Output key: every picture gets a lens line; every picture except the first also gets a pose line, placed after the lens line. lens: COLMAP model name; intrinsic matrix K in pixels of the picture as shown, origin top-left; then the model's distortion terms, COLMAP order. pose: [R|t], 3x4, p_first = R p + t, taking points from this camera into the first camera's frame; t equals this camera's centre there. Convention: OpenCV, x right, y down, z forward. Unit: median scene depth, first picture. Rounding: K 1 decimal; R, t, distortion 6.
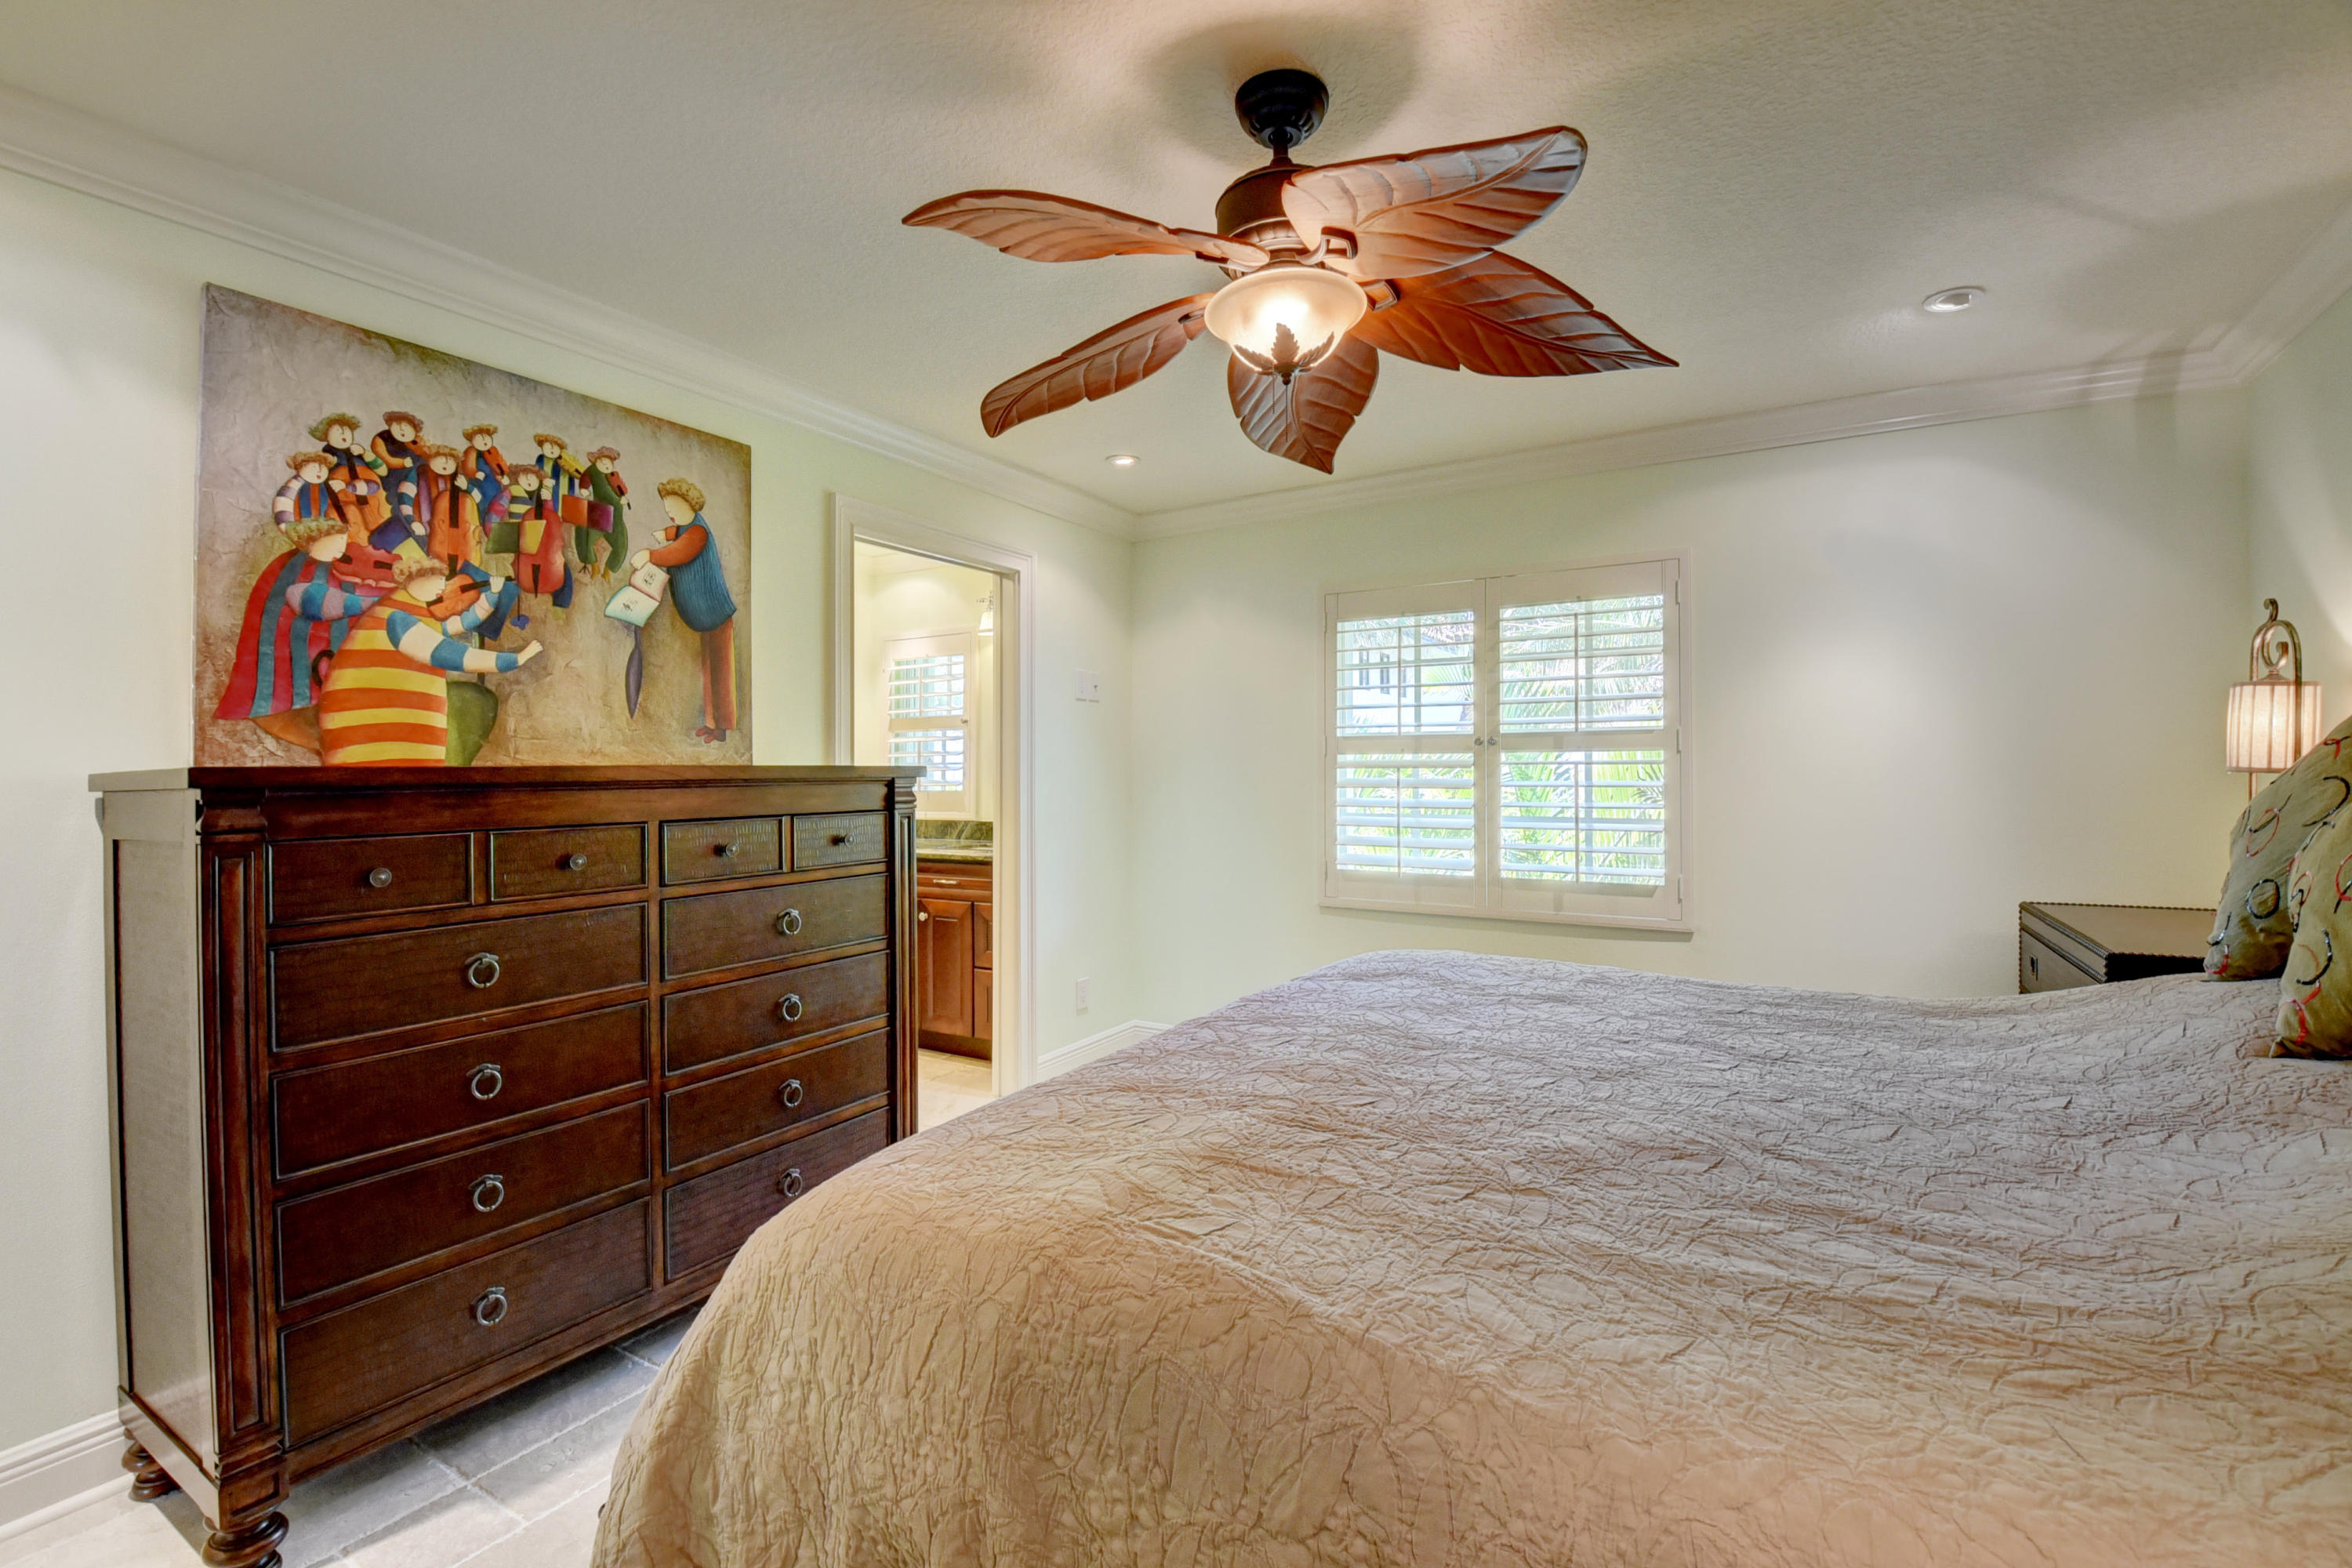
lens RADIAL K [[1033.6, 0, 1163.3], [0, 1033.6, 779.7], [0, 0, 1]] dist [0.003656, -0.014819]
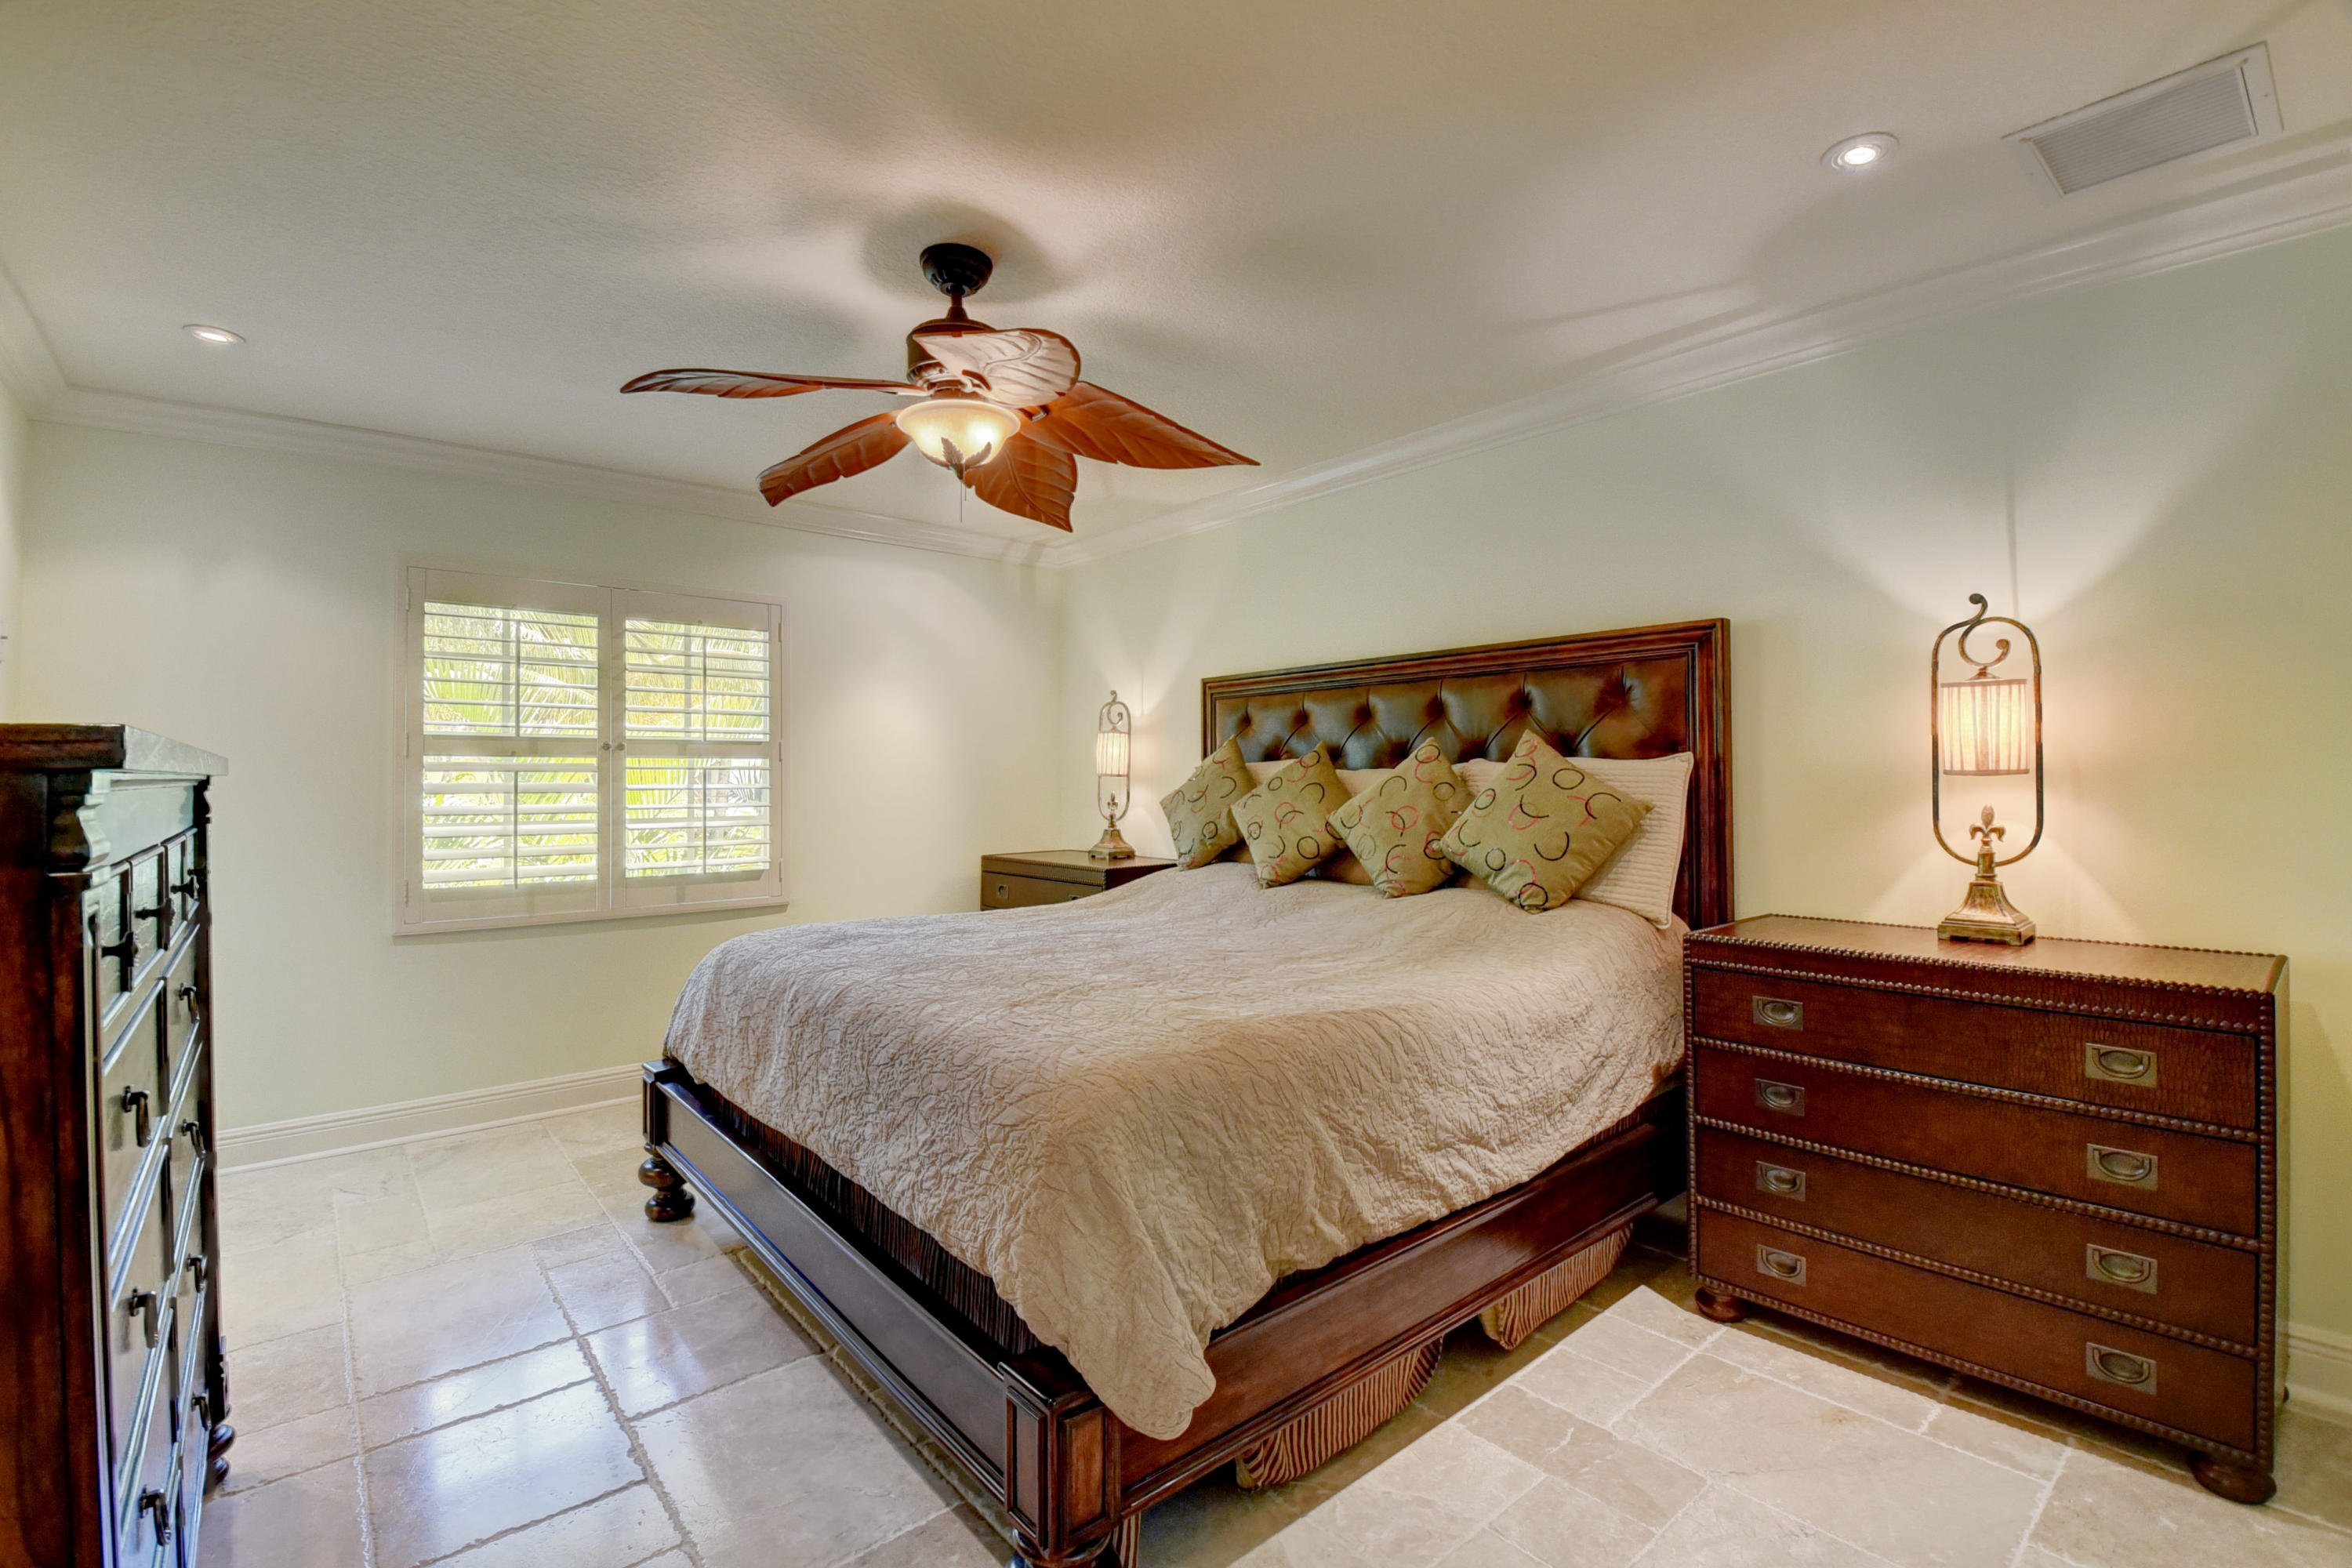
lens RADIAL K [[1033.6, 0, 1169.1], [0, 1033.6, 779.3], [0, 0, 1]] dist [0.003656, -0.014819]
pose [[0.305535, 0.002930, 0.952176, -0.506718], [0.008397, 0.999948, -0.005771, 0.006480], [-0.952144, 0.009759, 0.305494, 0.163145]]
